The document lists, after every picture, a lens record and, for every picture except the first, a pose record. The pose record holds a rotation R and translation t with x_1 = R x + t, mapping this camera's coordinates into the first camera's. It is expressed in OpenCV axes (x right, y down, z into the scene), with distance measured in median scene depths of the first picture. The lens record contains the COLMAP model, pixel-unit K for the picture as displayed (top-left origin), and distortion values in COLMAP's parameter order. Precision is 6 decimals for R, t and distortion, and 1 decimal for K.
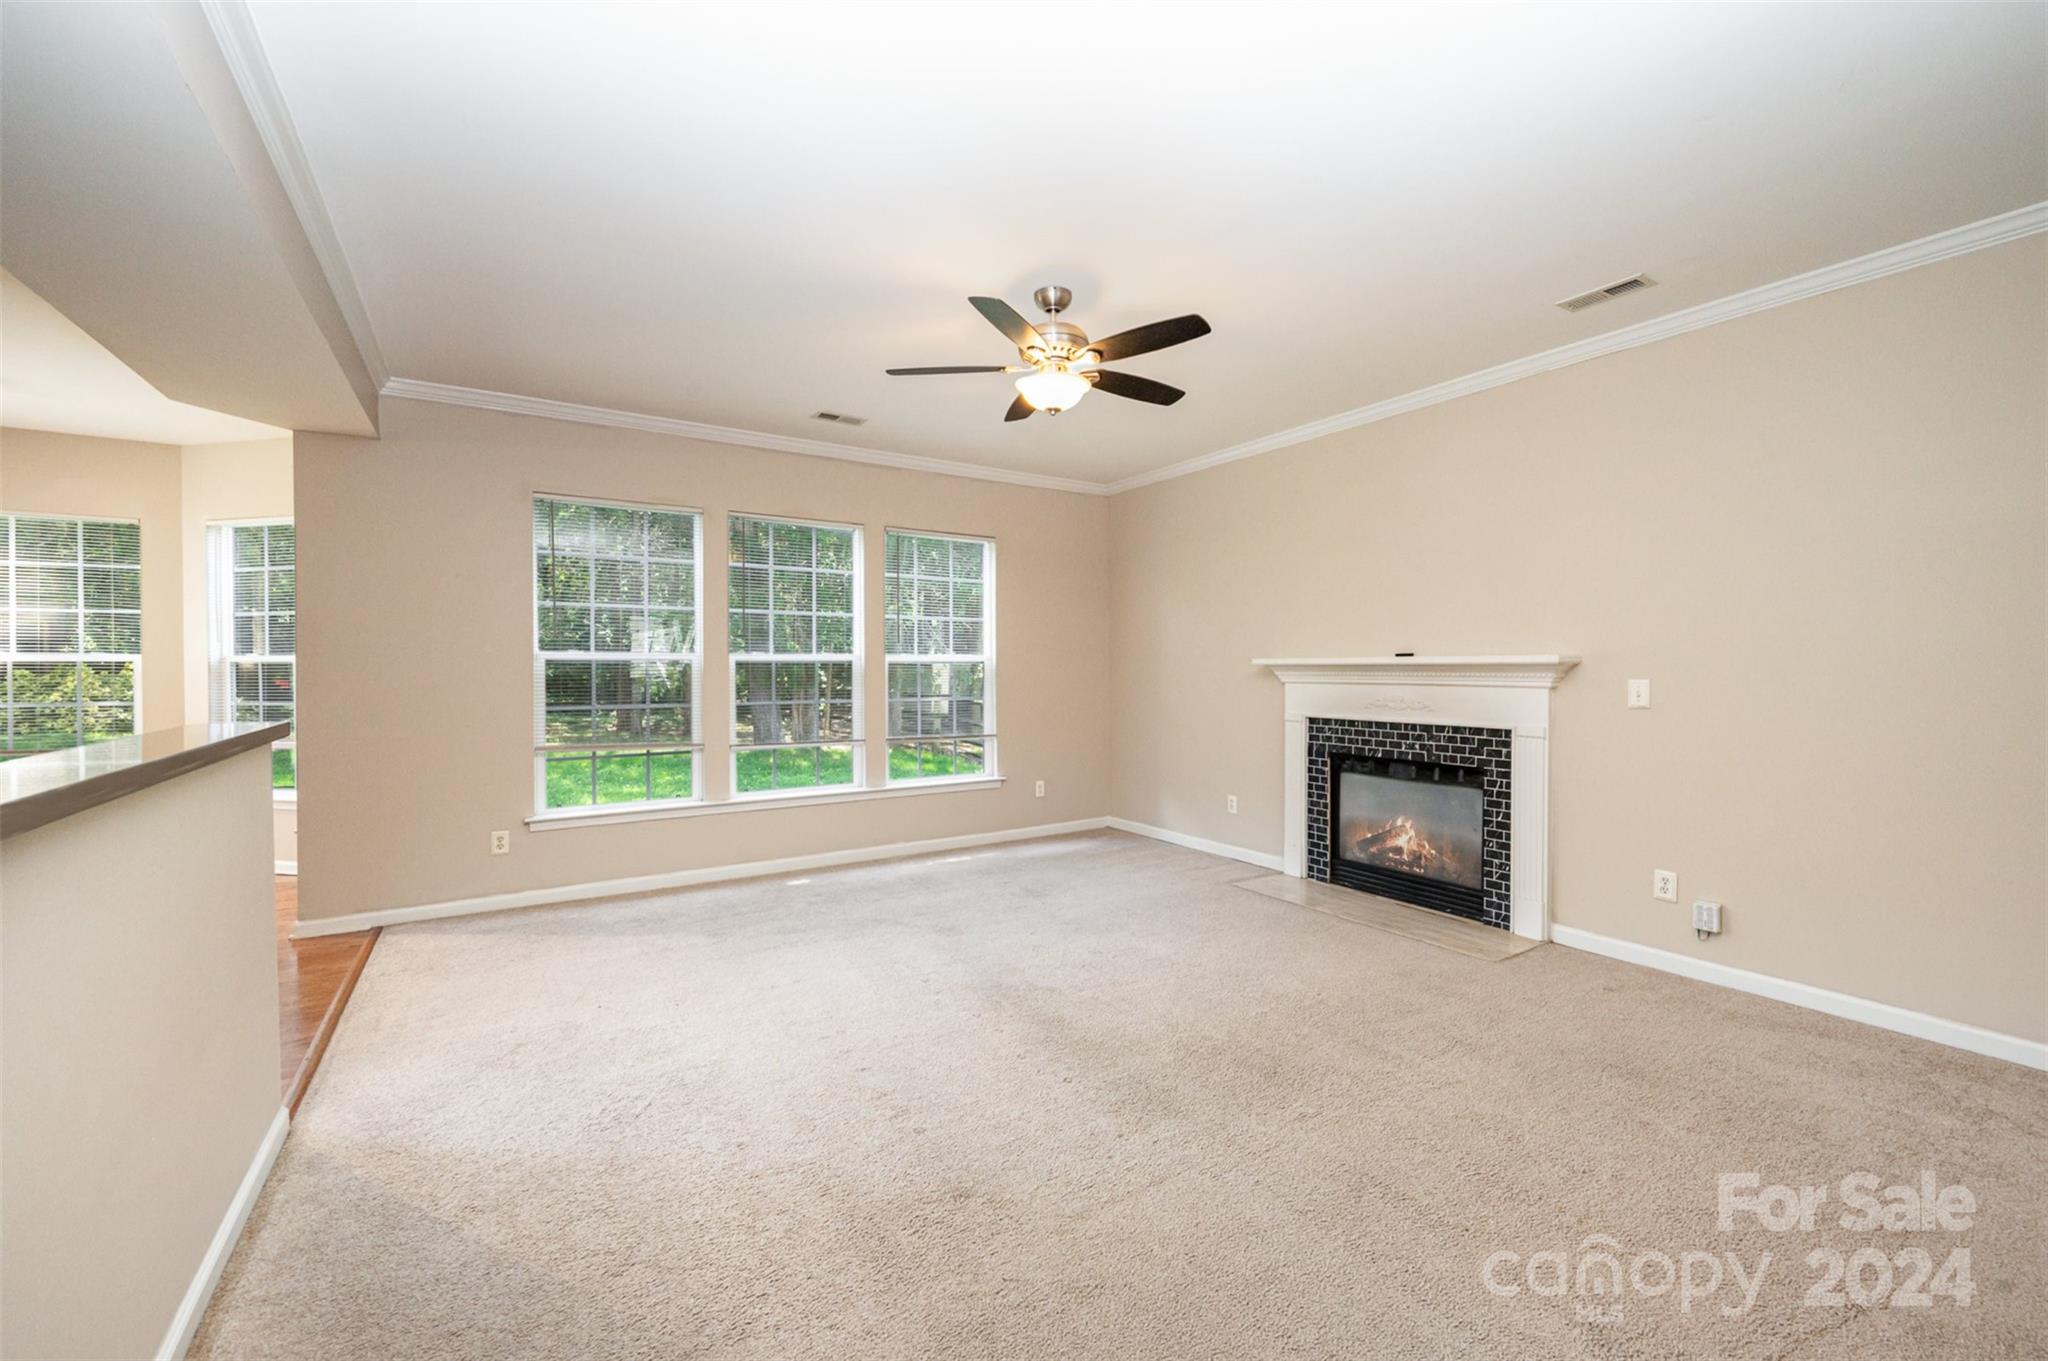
lens RADIAL K [[824.4, 0, 1025.3], [0, 824.4, 677.1], [0, 0, 1]] dist [-0.004649, 0.000125]
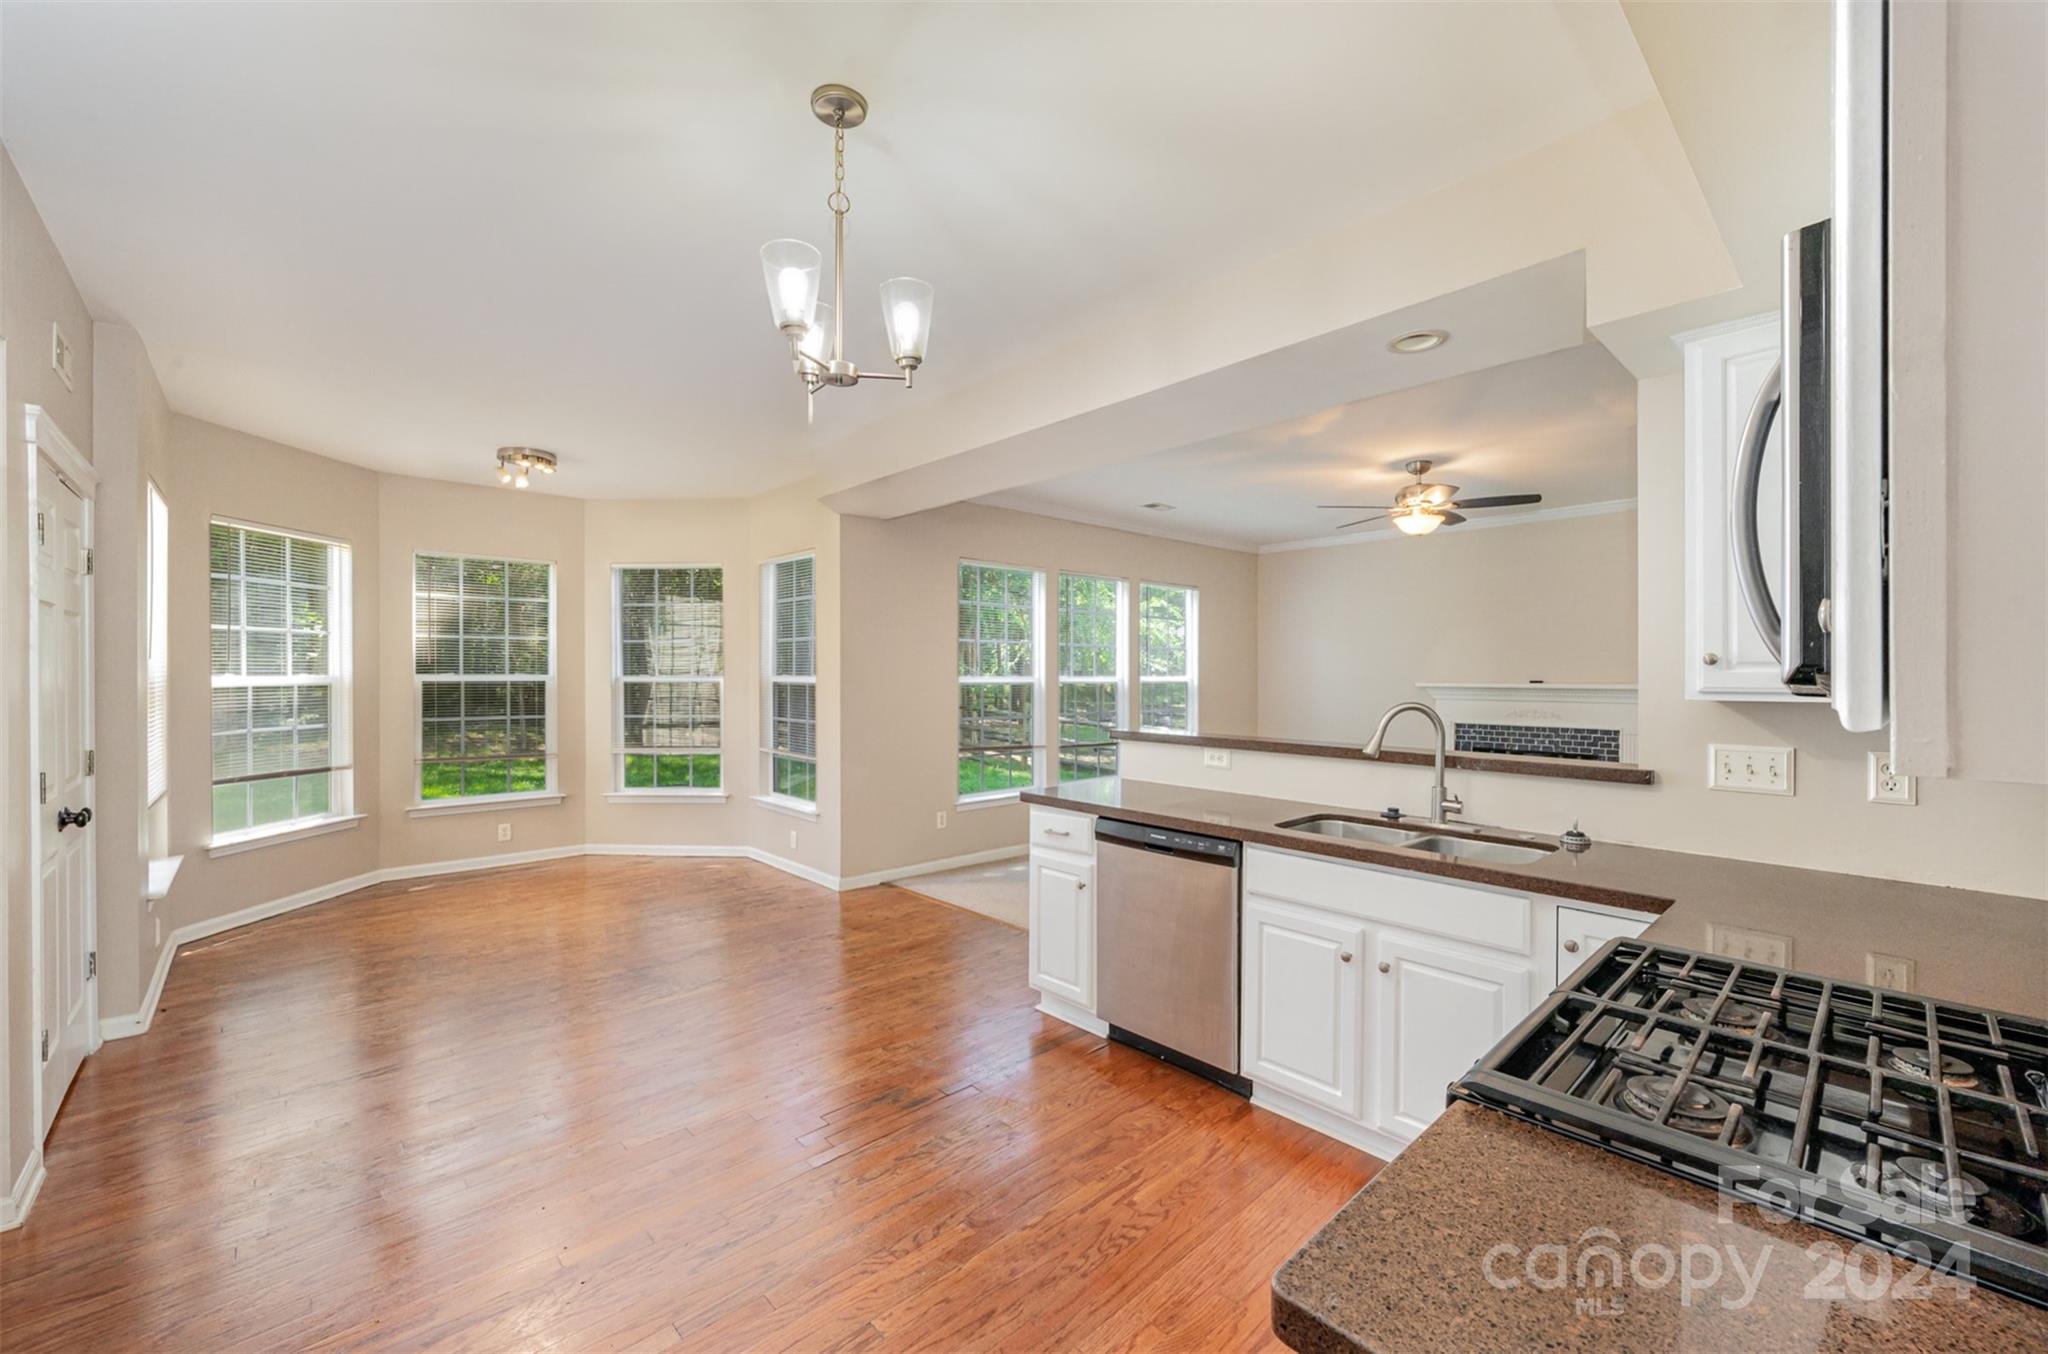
lens RADIAL K [[844.5, 0, 1017.5], [0, 844.5, 674.1], [0, 0, 1]] dist [0.000889, 0.000624]
pose [[0.986981, 0.004837, 0.160762, -0.633961], [-0.002677, 0.999903, -0.013654, -0.014718], [-0.160812, 0.013046, 0.986899, -0.328175]]
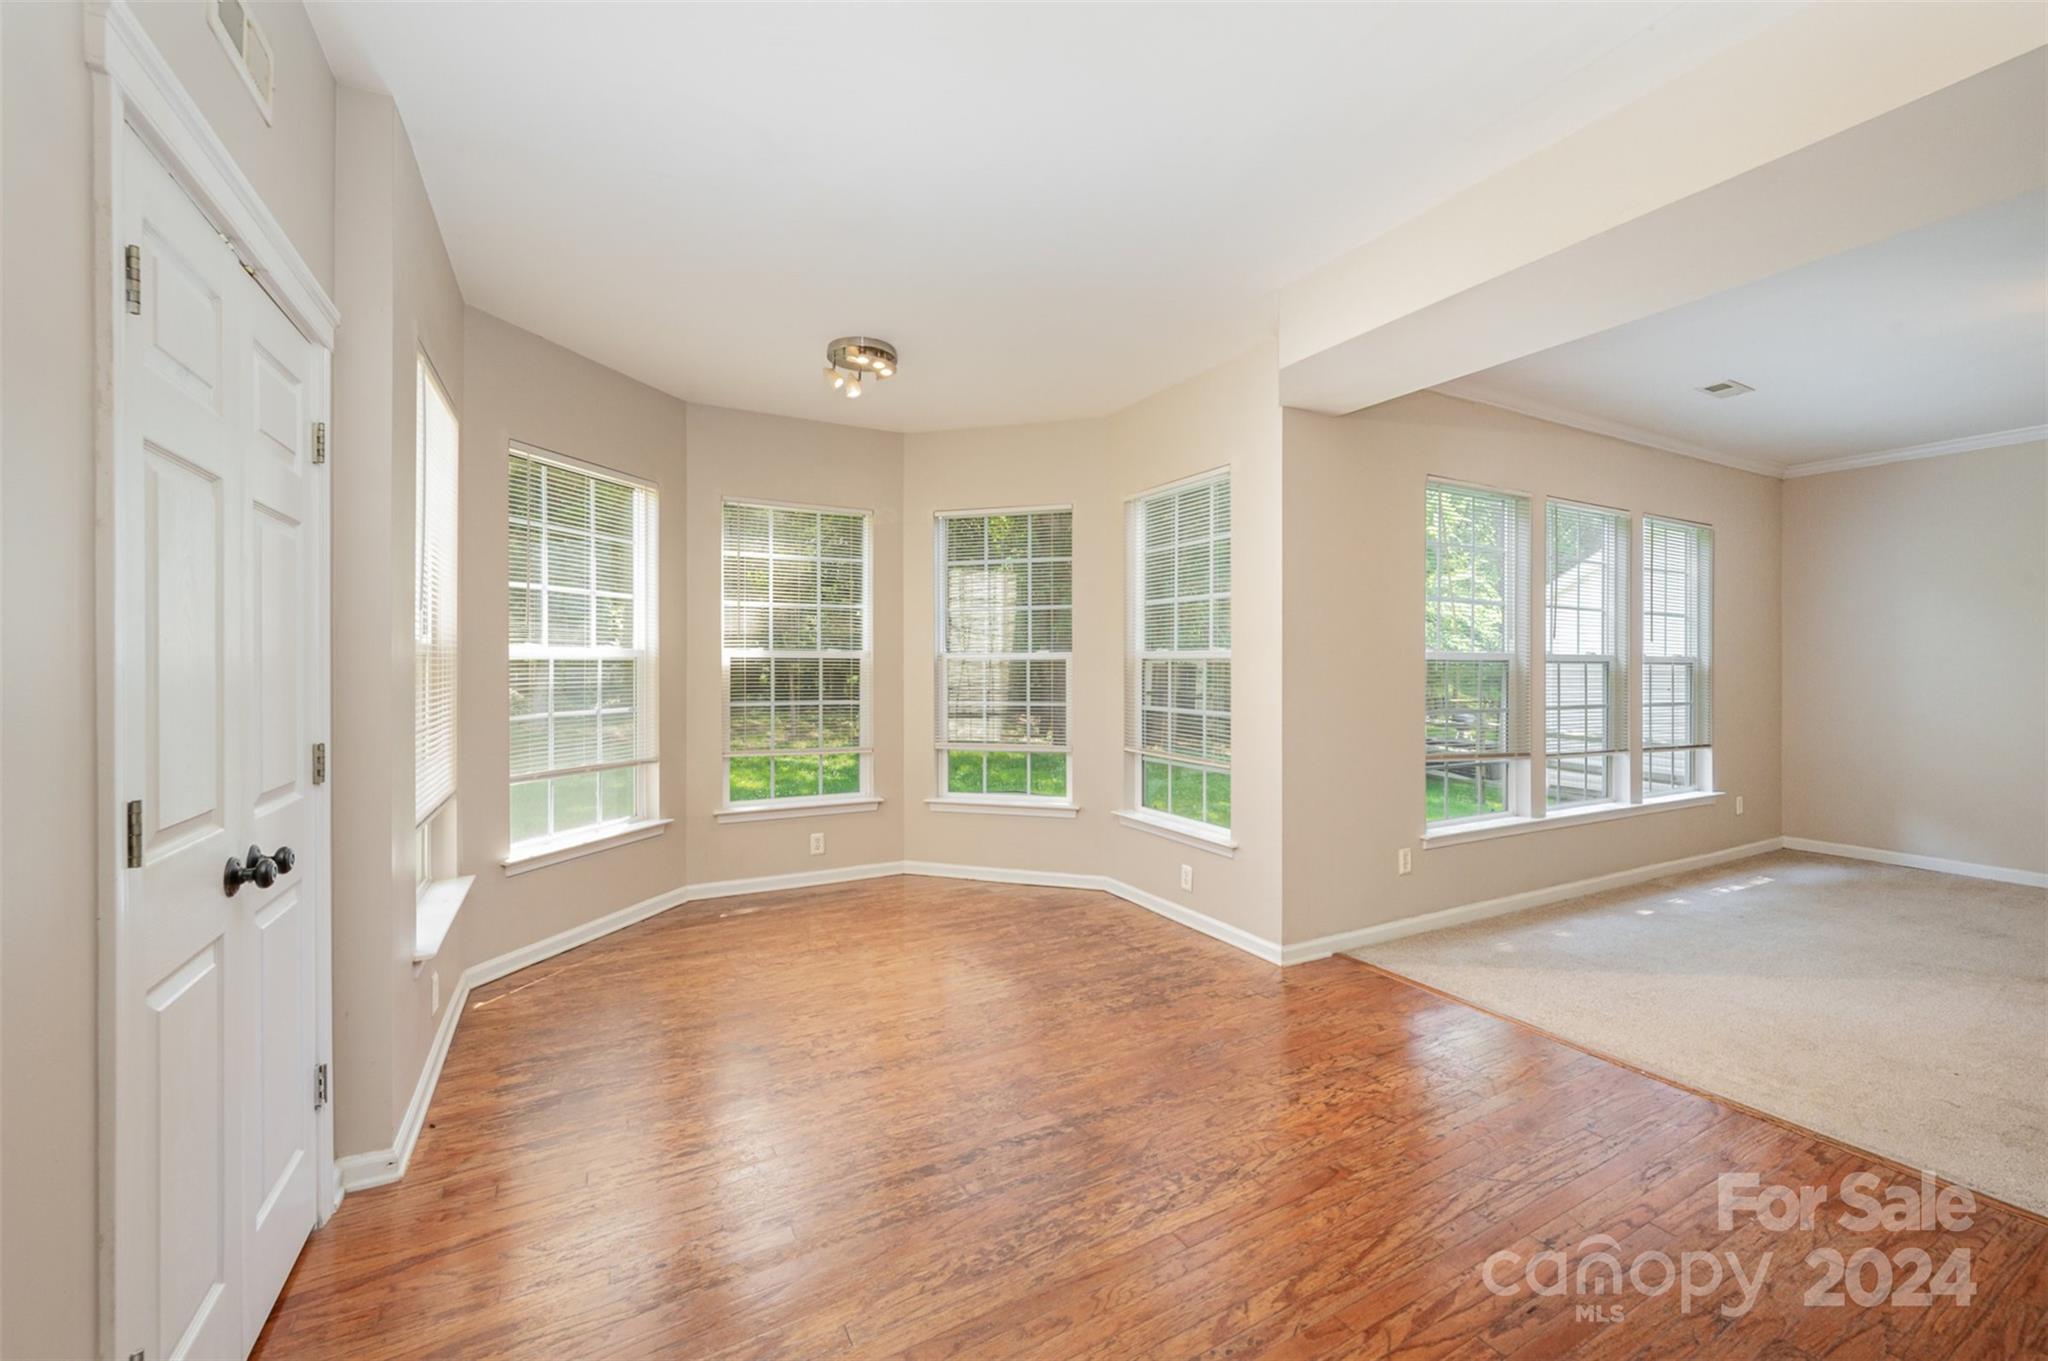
lens RADIAL K [[824.4, 0, 1011.5], [0, 824.4, 666.7], [0, 0, 1]] dist [-0.004649, 0.000125]
pose [[0.996455, 0.006700, -0.083859, -0.862496], [-0.007745, 0.999896, -0.012135, 0.001742], [0.083769, 0.012741, 0.996404, 0.054070]]
